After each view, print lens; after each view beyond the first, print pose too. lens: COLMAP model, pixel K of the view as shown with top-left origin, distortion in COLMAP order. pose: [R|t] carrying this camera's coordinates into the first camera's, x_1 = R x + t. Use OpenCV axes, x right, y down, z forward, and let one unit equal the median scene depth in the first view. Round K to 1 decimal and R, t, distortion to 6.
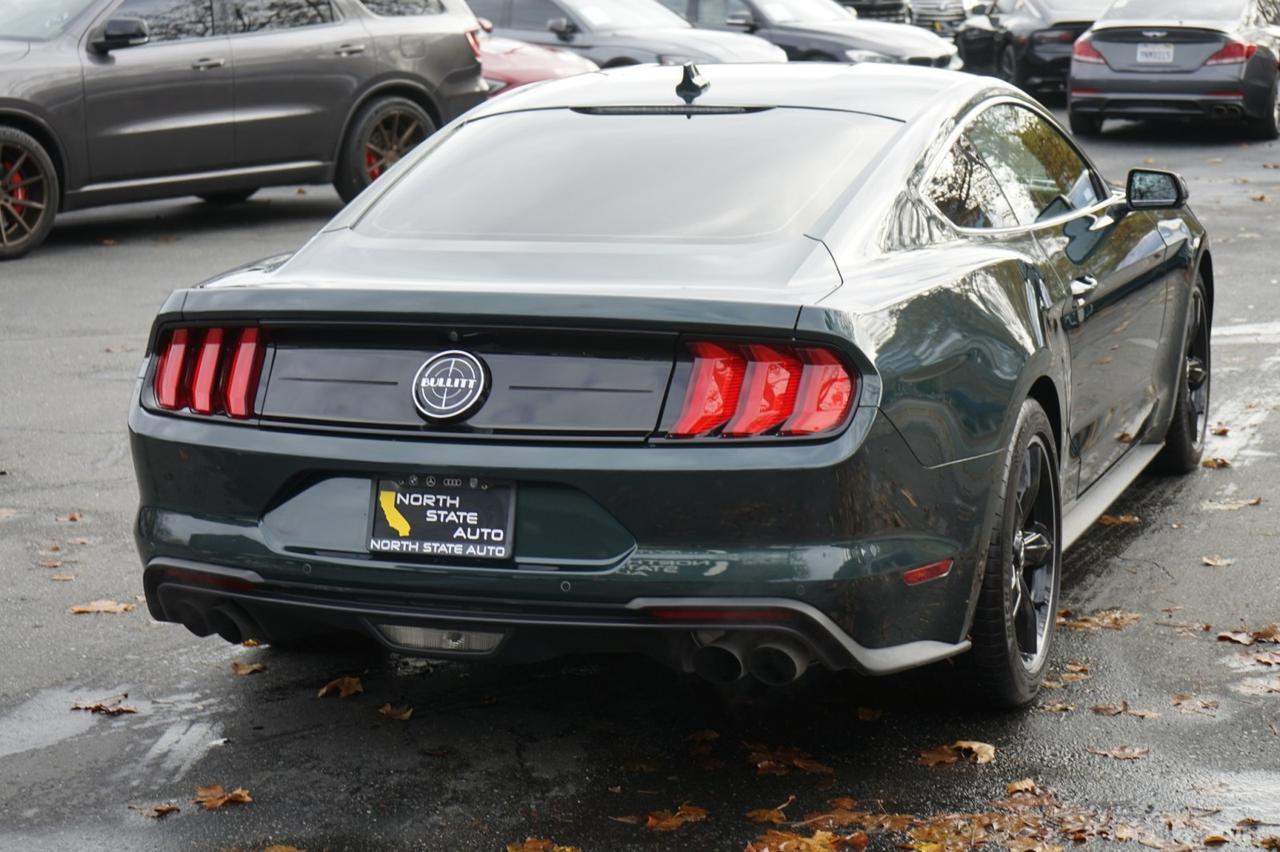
lens RADIAL K [[2609.0, 0, 640.0], [0, 2609.0, 426.0], [0, 0, 1]] dist [-0.070687, 0.384380]
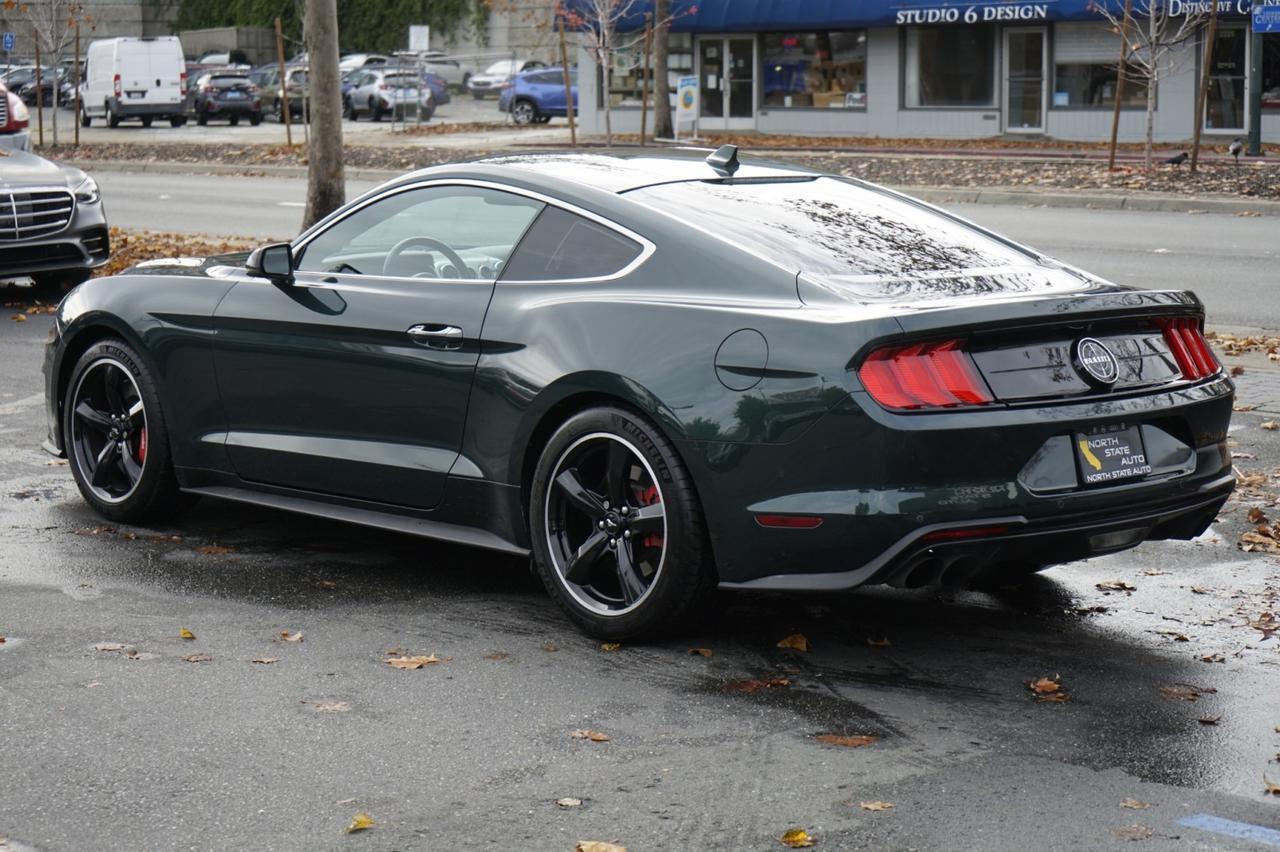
lens RADIAL K [[2609.0, 0, 640.0], [0, 2609.0, 426.0], [0, 0, 1]] dist [-0.070687, 0.384380]
pose [[0.457880, -0.093790, 0.884053, -1.450753], [0.138342, 0.989822, 0.033359, -0.062869], [-0.878184, 0.107027, 0.466195, 0.557732]]
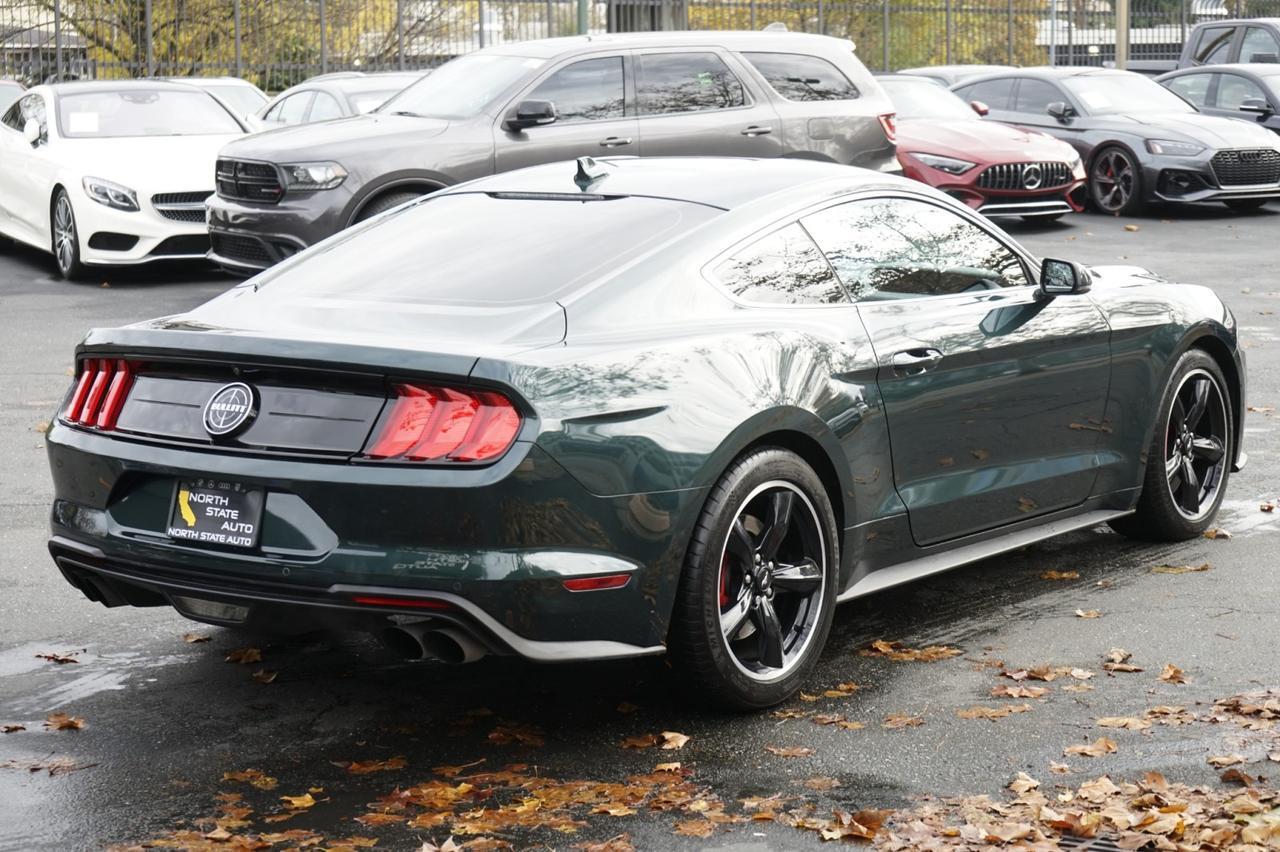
lens RADIAL K [[2609.0, 0, 640.0], [0, 2609.0, 426.0], [0, 0, 1]] dist [-0.070687, 0.384380]
pose [[0.960516, 0.047037, -0.274221, 0.466022], [-0.054548, 0.998314, -0.019824, 0.006587], [0.272826, 0.033999, 0.961462, -0.163473]]
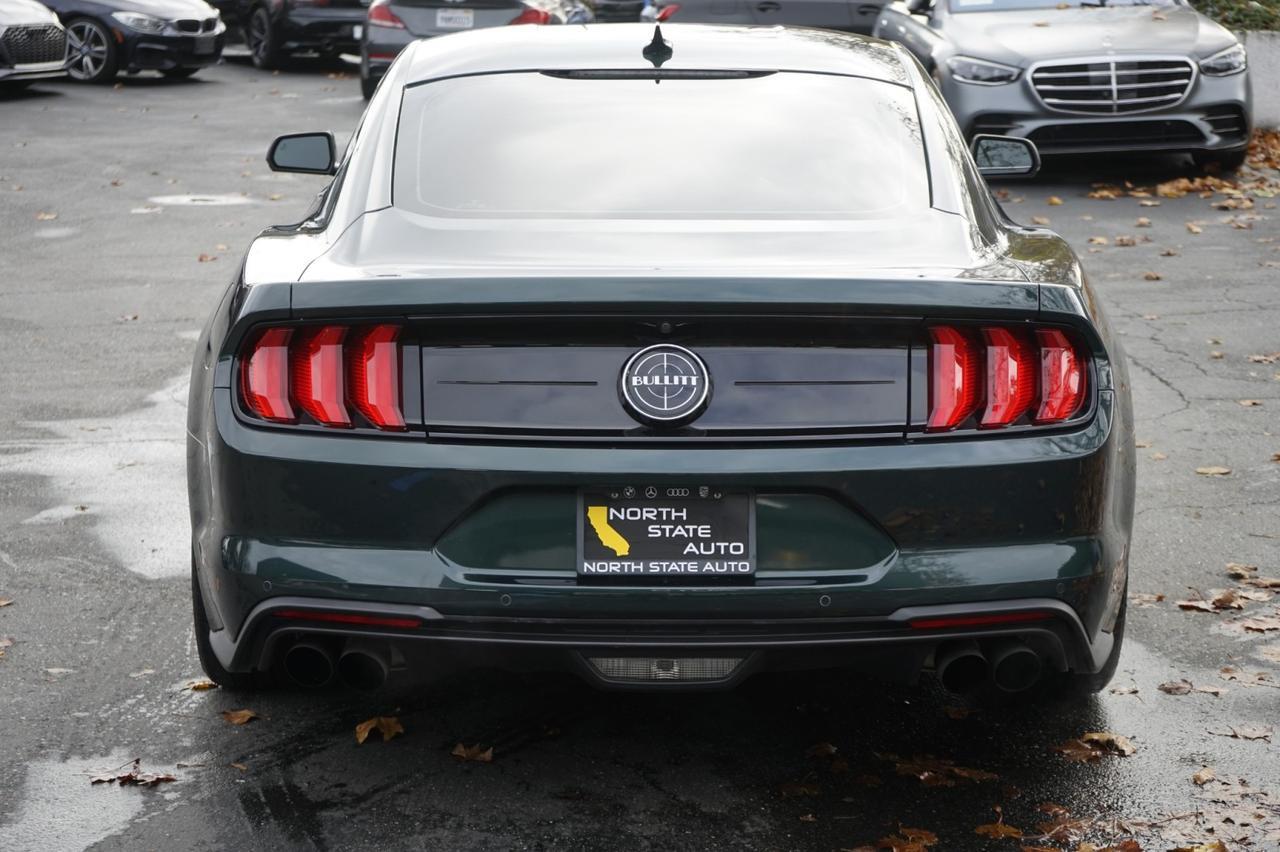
lens RADIAL K [[2609.0, 0, 640.0], [0, 2609.0, 426.0], [0, 0, 1]] dist [-0.070687, 0.384380]
pose [[0.935770, -0.042331, 0.350060, -0.392193], [0.037759, 0.999089, 0.019879, -0.019014], [-0.350583, -0.005384, 0.936516, 0.171341]]
